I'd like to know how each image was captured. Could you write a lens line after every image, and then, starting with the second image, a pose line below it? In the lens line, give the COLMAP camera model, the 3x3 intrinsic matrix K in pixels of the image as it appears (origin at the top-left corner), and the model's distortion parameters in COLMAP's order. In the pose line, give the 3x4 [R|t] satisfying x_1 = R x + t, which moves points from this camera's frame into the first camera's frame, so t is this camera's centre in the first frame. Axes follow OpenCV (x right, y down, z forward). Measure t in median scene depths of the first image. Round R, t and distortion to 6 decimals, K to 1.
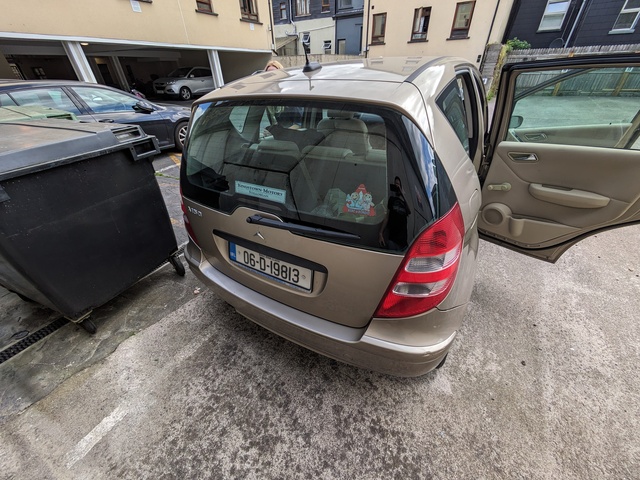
lens RADIAL K [[256.1, 0, 320.1], [0, 256.1, 242.0], [0, 0, 1]] dist [0.001218, 0.000077]
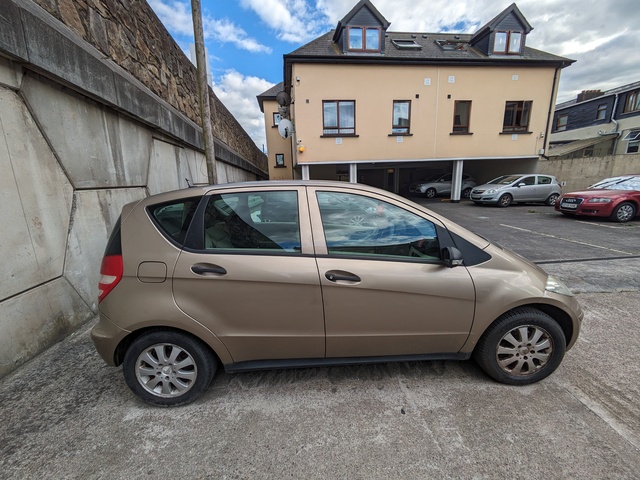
lens RADIAL K [[256.1, 0, 320.6], [0, 256.1, 240.3], [0, 0, 1]] dist [0.001218, 0.000077]
pose [[0.538244, 0.191203, -0.820814, 0.212761], [-0.450966, 0.888109, -0.088839, -0.056221], [0.711986, 0.417976, 0.564245, 0.070564]]
